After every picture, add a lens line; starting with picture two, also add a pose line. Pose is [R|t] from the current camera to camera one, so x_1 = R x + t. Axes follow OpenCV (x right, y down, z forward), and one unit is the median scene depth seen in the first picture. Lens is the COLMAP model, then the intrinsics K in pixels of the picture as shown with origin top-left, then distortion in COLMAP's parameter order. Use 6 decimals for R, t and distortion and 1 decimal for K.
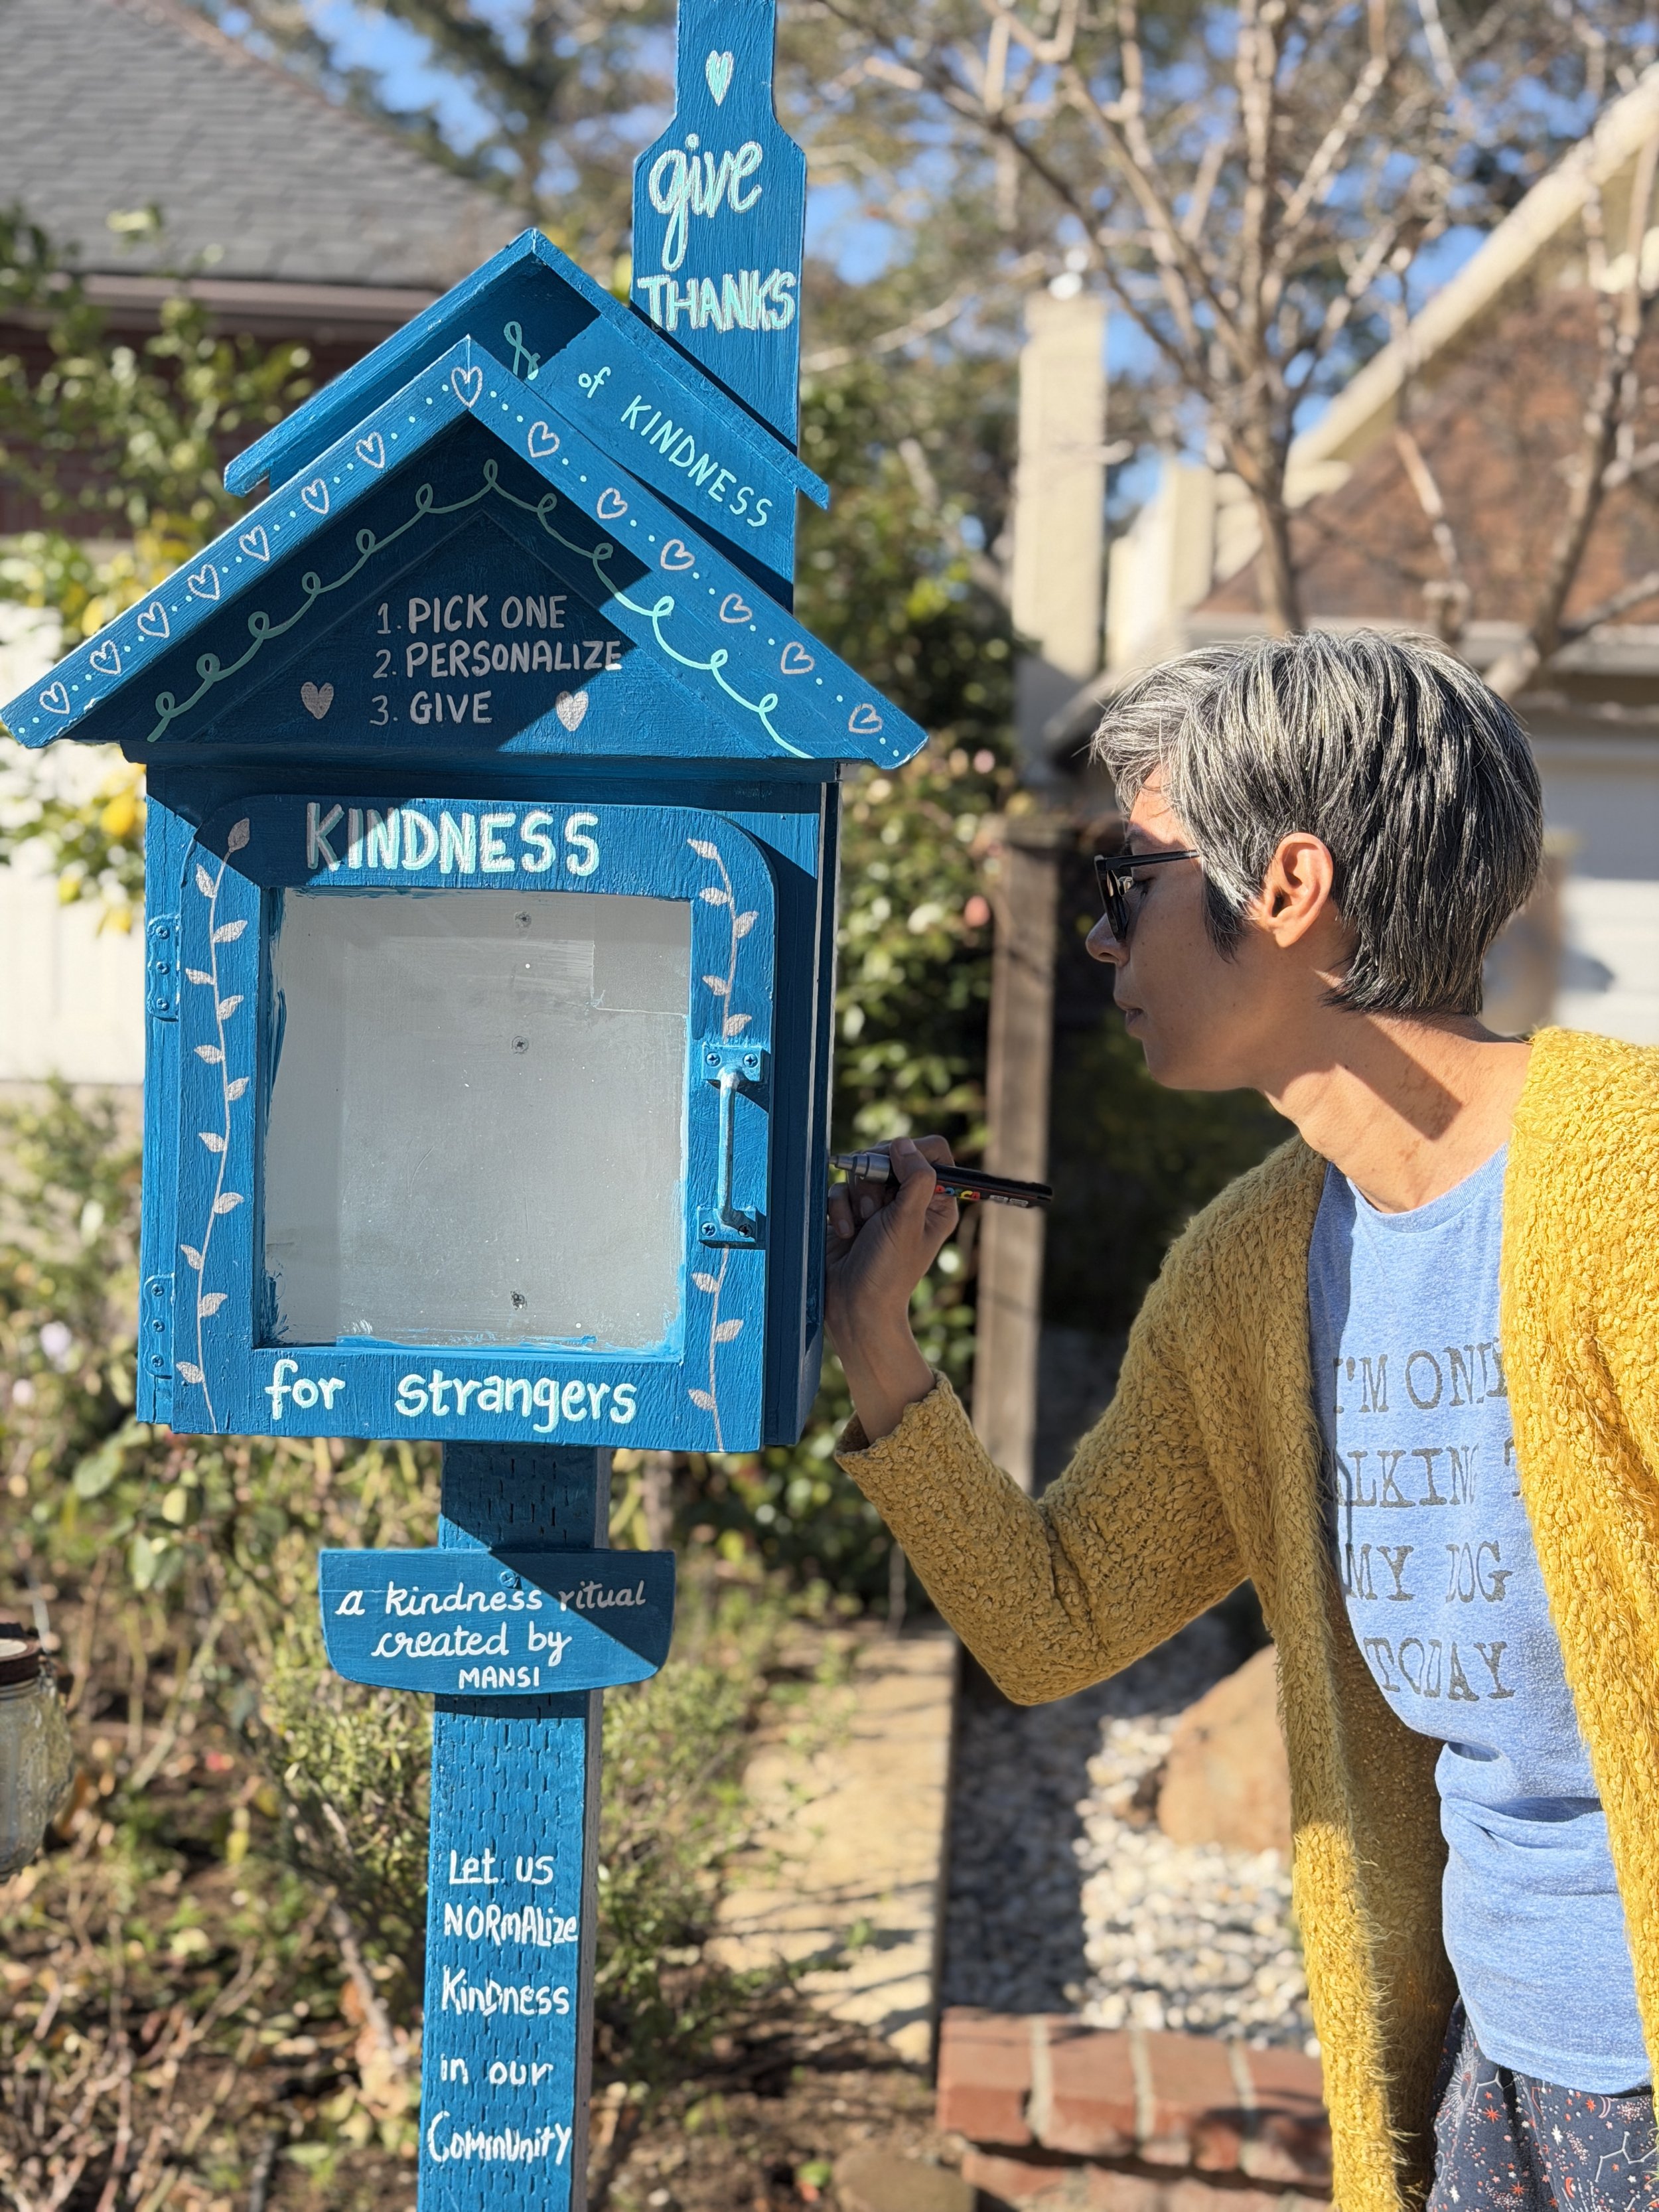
lens RADIAL K [[2902.5, 0, 829.5], [0, 2902.5, 1106.0], [0, 0, 1]] dist [0.129313, 0.032885]
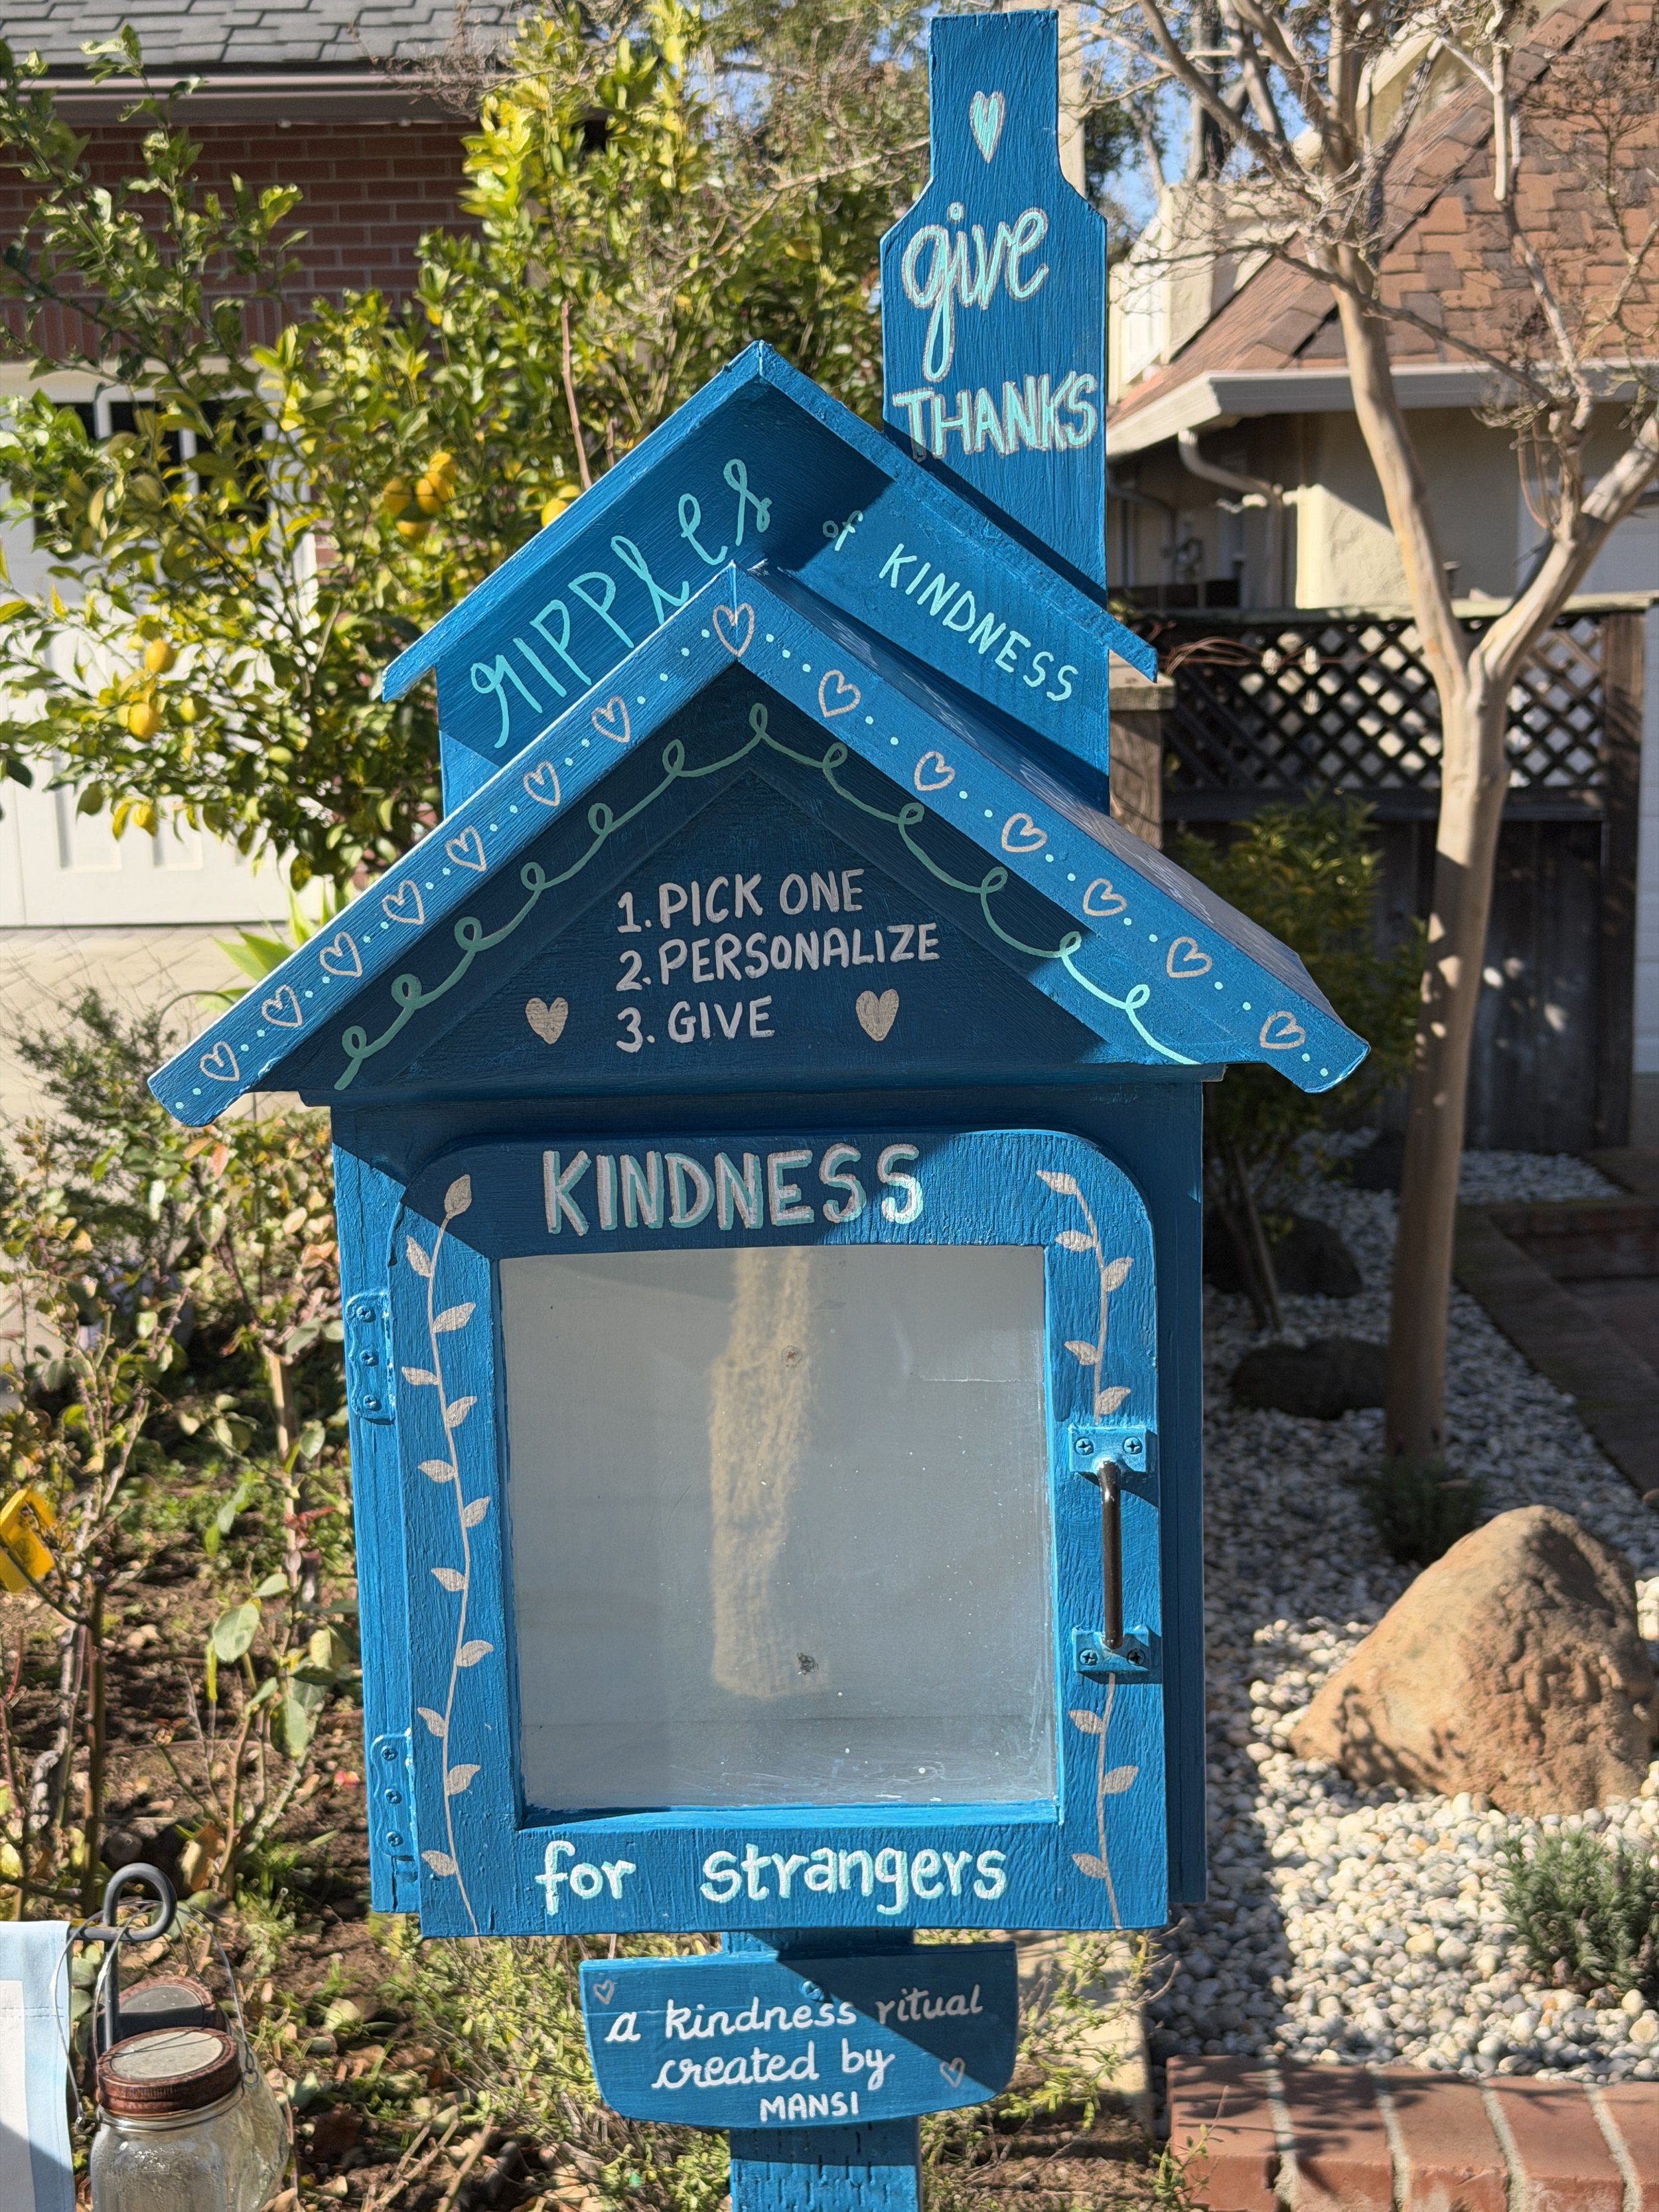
lens RADIAL K [[2902.5, 0, 829.5], [0, 2902.5, 1106.0], [0, 0, 1]] dist [0.129313, 0.032885]
pose [[0.998027, -0.062663, -0.003938, -0.098004], [0.062762, 0.993901, 0.090672, -0.179254], [-0.001768, -0.090741, 0.995873, 0.228394]]
